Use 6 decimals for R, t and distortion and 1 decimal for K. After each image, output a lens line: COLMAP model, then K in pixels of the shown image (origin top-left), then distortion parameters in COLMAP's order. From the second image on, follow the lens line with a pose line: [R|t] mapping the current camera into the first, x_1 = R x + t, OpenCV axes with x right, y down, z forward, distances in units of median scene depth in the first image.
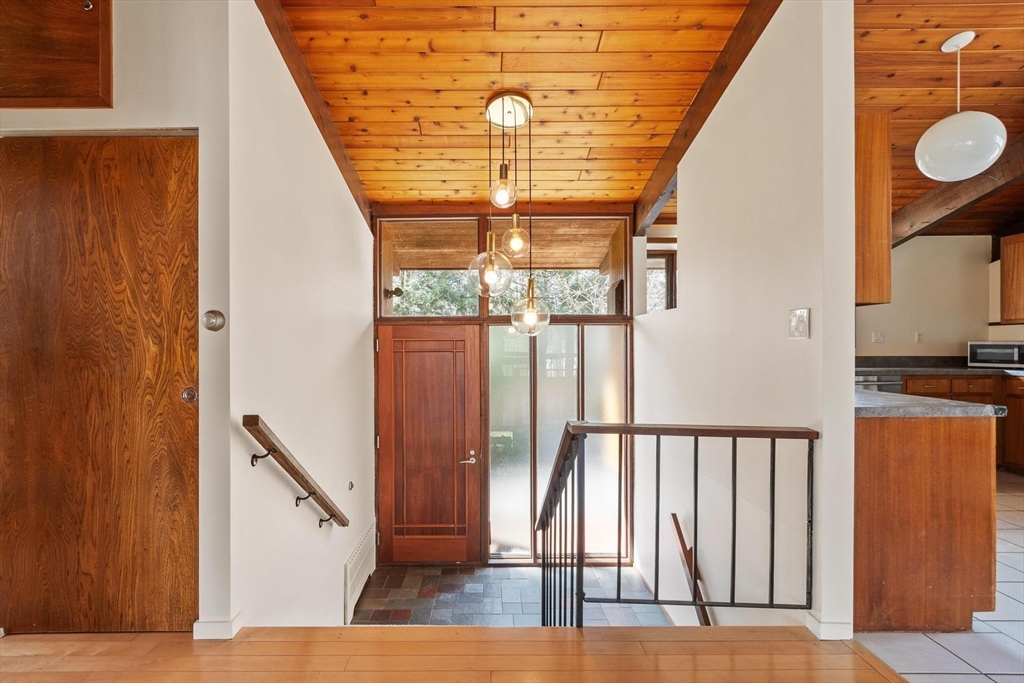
lens RADIAL K [[471.3, 0, 507.2], [0, 471.3, 344.6], [0, 0, 1]] dist [0.012081, 0.000377]
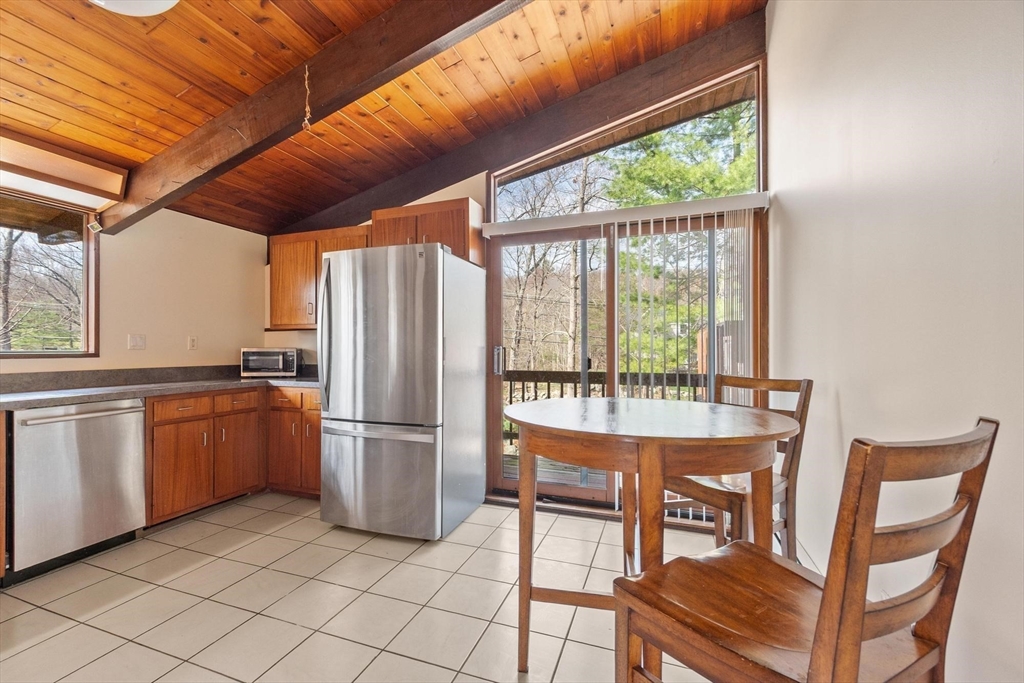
lens RADIAL K [[447.1, 0, 505.8], [0, 447.1, 346.8], [0, 0, 1]] dist [0.010172, 0.000628]
pose [[0.341256, 0.007828, 0.939938, 0.383017], [0.004716, 0.999938, -0.010040, 0.001761], [-0.939958, 0.007859, 0.341199, 0.281925]]
